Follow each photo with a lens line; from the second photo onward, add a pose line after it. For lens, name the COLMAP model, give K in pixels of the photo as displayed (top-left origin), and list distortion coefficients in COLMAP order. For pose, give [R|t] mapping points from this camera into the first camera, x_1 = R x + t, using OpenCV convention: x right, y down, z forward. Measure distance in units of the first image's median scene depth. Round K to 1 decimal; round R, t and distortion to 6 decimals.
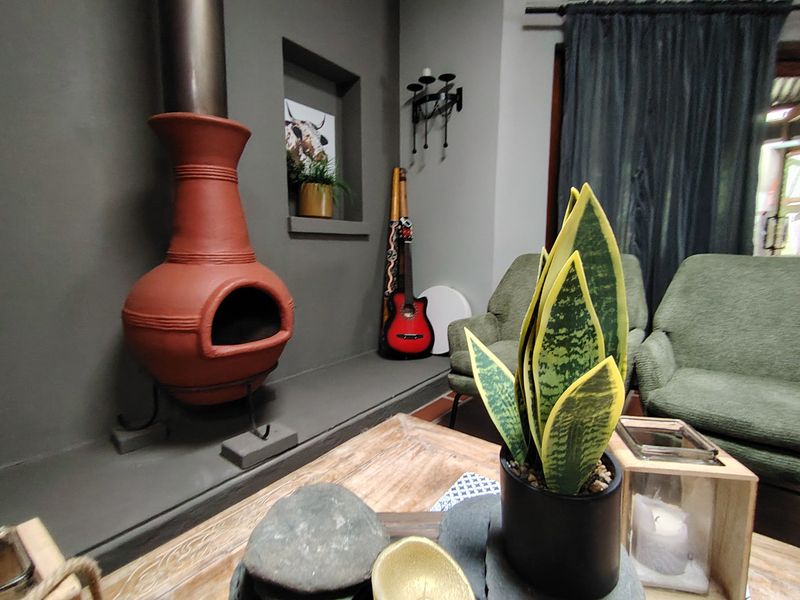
lens RADIAL K [[378.0, 0, 398.1], [0, 378.0, 295.4], [0, 0, 1]] dist [0.004507, 0.000608]
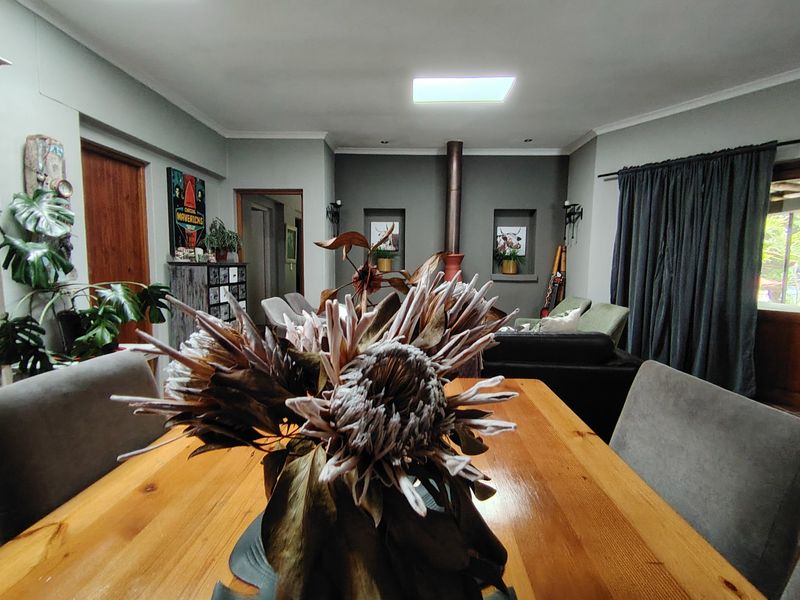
lens RADIAL K [[378.0, 0, 401.2], [0, 378.0, 293.6], [0, 0, 1]] dist [0.004507, 0.000608]
pose [[0.580434, 0.076531, -0.810703, 1.302879], [-0.112586, 0.993554, 0.013185, -0.036597], [0.806487, 0.083621, 0.585309, -0.897348]]
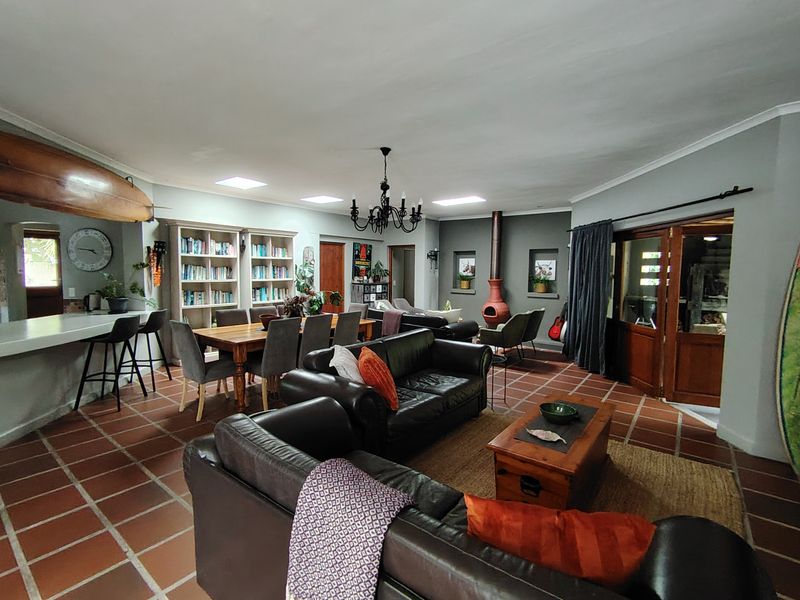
lens RADIAL K [[378.0, 0, 398.6], [0, 378.0, 300.9], [0, 0, 1]] dist [0.004507, 0.000608]
pose [[-0.015825, 0.085634, -0.996201, 3.216859], [-0.134022, 0.987153, 0.086985, -0.252212], [0.990852, 0.134889, -0.004145, -0.252739]]
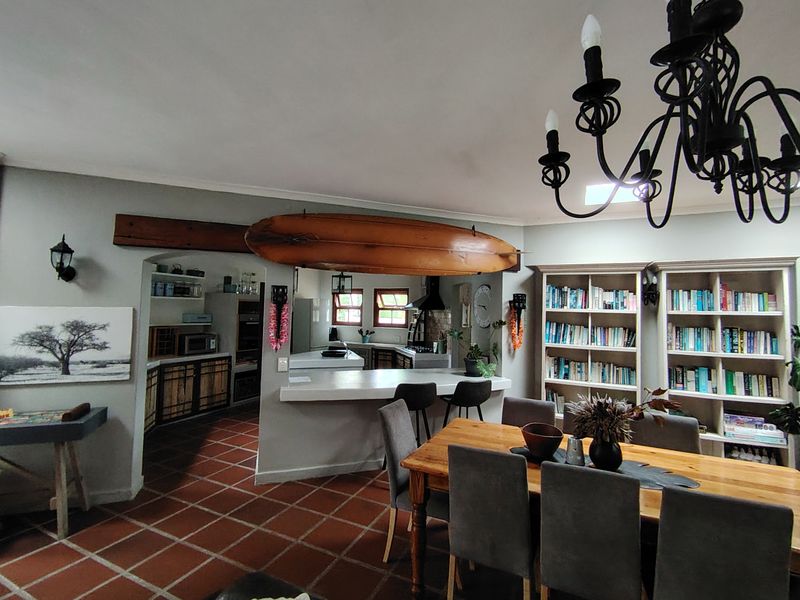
lens RADIAL K [[378.0, 0, 400.7], [0, 378.0, 293.3], [0, 0, 1]] dist [0.004507, 0.000608]
pose [[-0.978527, -0.030470, -0.203852, 1.844414], [-0.045957, 0.996369, 0.071673, -0.326999], [0.200928, 0.079503, -0.976375, -0.040533]]
